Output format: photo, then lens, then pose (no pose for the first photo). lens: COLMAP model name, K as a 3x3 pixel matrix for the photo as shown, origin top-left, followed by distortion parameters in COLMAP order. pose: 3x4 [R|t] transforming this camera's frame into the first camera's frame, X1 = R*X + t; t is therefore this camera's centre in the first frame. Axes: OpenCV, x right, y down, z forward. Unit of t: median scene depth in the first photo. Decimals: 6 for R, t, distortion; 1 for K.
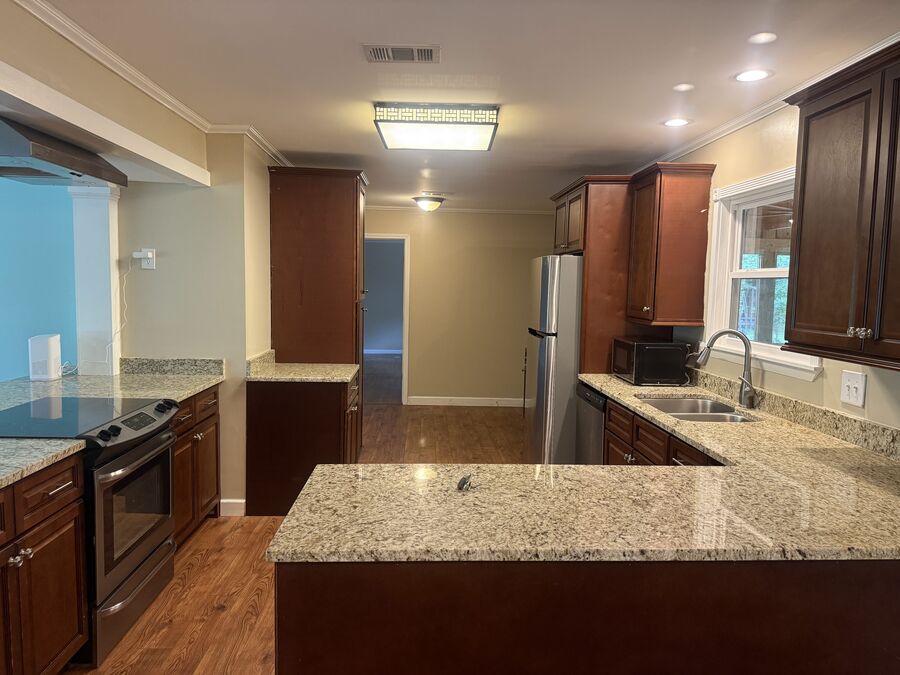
lens RADIAL K [[631.2, 0, 450.0], [0, 631.2, 337.5], [0, 0, 1]] dist [0.060163, -0.083857]
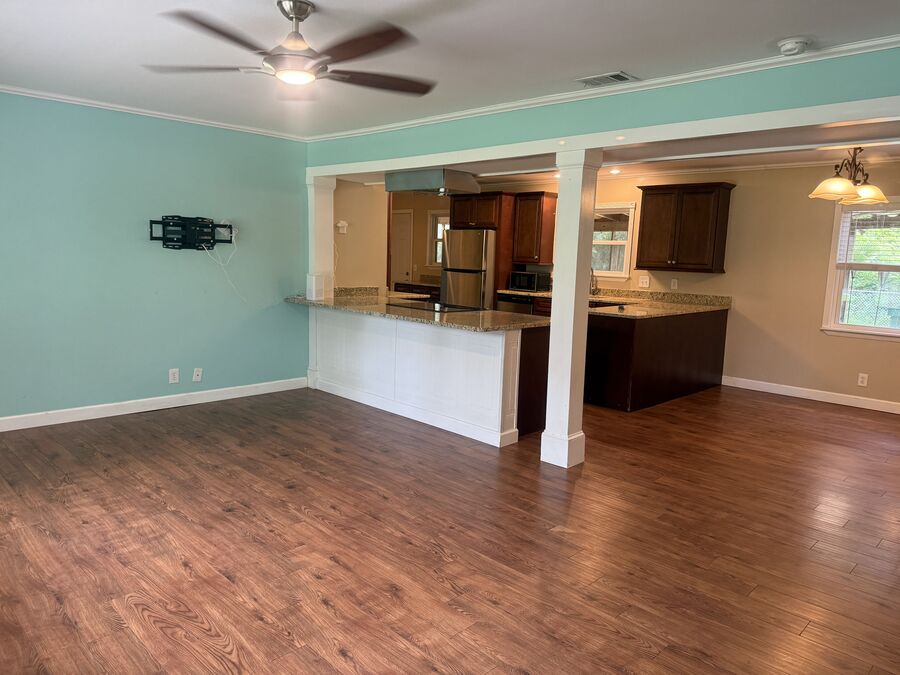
lens RADIAL K [[631.2, 0, 450.0], [0, 631.2, 337.5], [0, 0, 1]] dist [0.060163, -0.083857]
pose [[0.728436, -0.087133, 0.679550, -1.444886], [0.036486, 0.995406, 0.088521, 0.027094], [-0.684141, -0.039688, 0.728269, -0.405783]]
